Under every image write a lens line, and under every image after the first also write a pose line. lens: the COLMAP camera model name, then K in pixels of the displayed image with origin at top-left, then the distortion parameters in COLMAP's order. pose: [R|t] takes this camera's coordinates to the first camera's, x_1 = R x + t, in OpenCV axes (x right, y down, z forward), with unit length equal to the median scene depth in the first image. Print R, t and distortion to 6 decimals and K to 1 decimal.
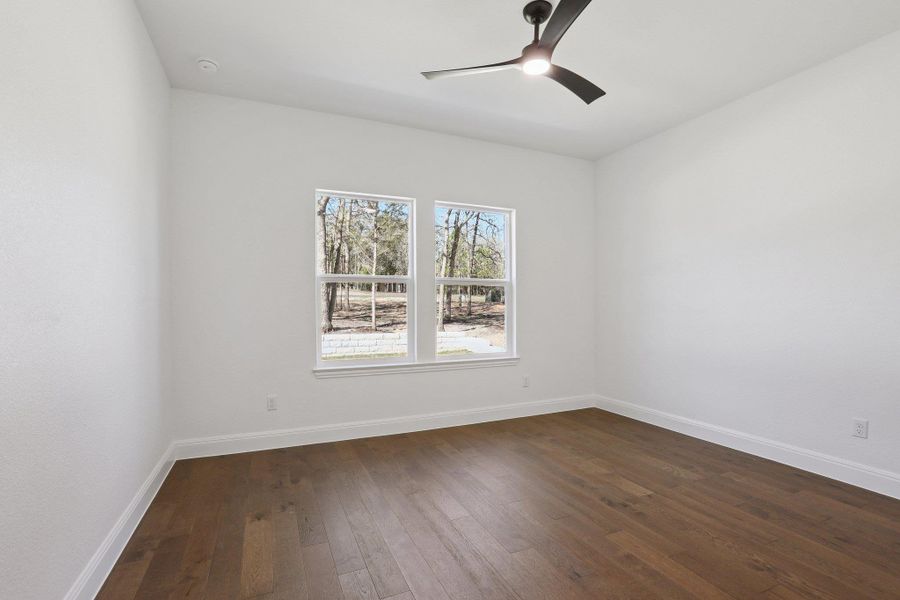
lens RADIAL K [[412.1, 0, 446.6], [0, 412.1, 301.5], [0, 0, 1]] dist [-0.071892, 0.031680]
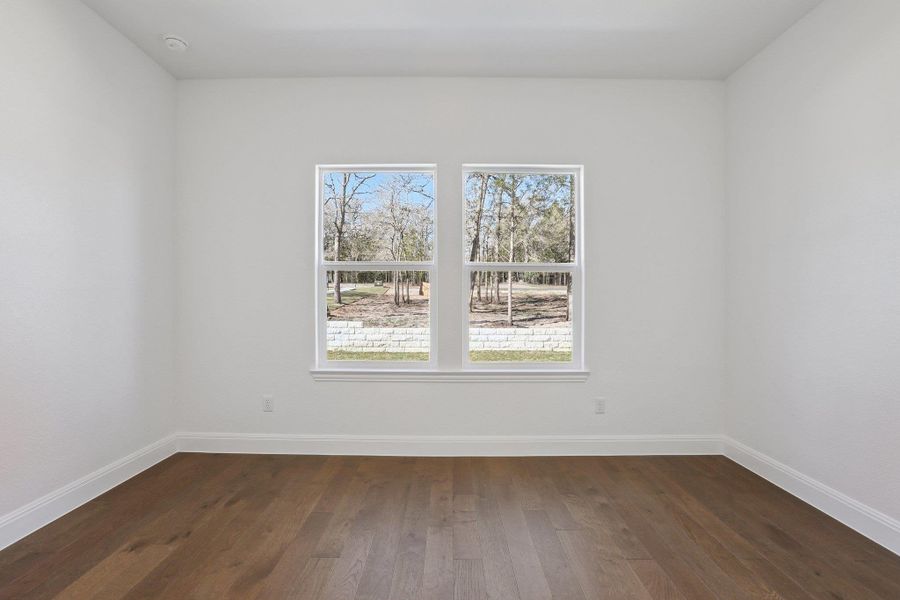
lens RADIAL K [[410.0, 0, 443.0], [0, 410.0, 297.1], [0, 0, 1]] dist [-0.065236, 0.028499]
pose [[0.911991, 0.002057, -0.410204, 0.256417], [0.000239, 0.999985, 0.005544, 0.003692], [0.410209, -0.005154, 0.911977, 0.279563]]
